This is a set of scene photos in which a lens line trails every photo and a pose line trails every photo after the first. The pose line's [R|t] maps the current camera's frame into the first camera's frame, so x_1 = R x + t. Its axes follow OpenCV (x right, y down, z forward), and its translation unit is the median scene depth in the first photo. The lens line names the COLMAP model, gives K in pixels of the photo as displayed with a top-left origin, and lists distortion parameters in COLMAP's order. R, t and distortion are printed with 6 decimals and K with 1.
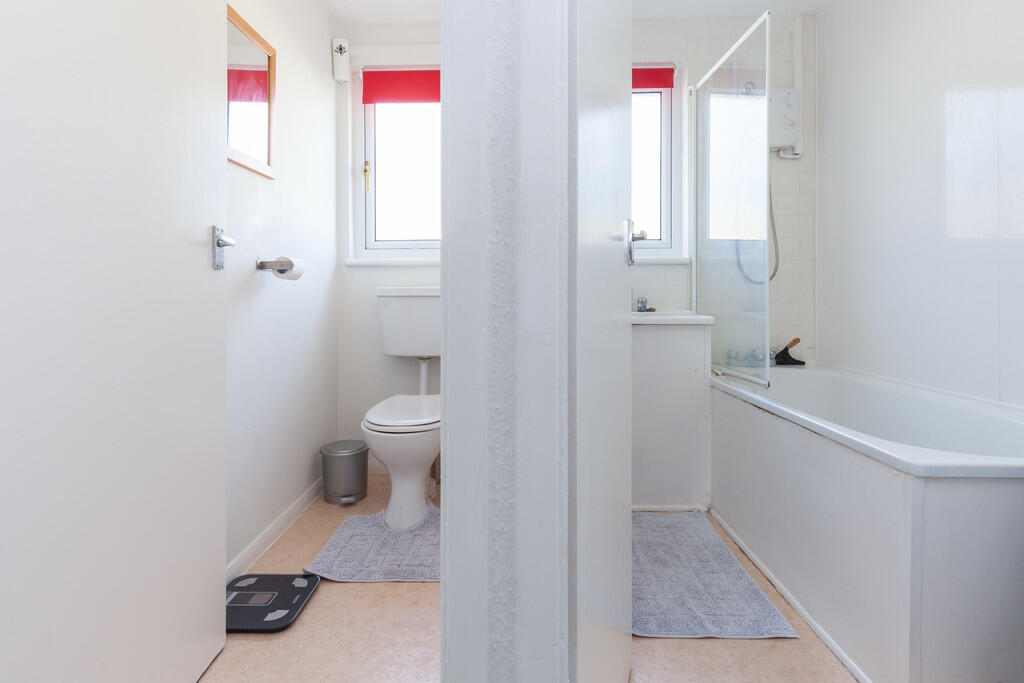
lens RADIAL K [[464.4, 0, 509.8], [0, 464.4, 337.2], [0, 0, 1]] dist [0.008529, -0.001799]
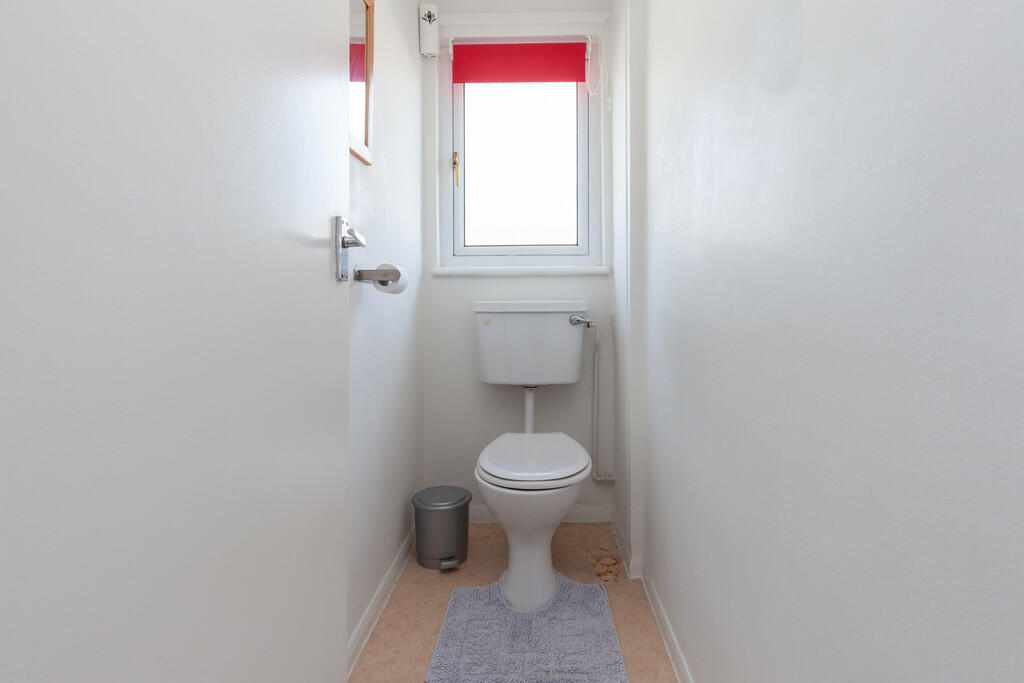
lens RADIAL K [[439.1, 0, 514.1], [0, 439.1, 344.5], [0, 0, 1]] dist [0.002806, -0.000042]
pose [[0.999881, 0.002871, 0.015151, -0.242636], [-0.002930, 0.999988, 0.003864, -0.036574], [-0.015140, -0.003908, 0.999878, 0.227701]]
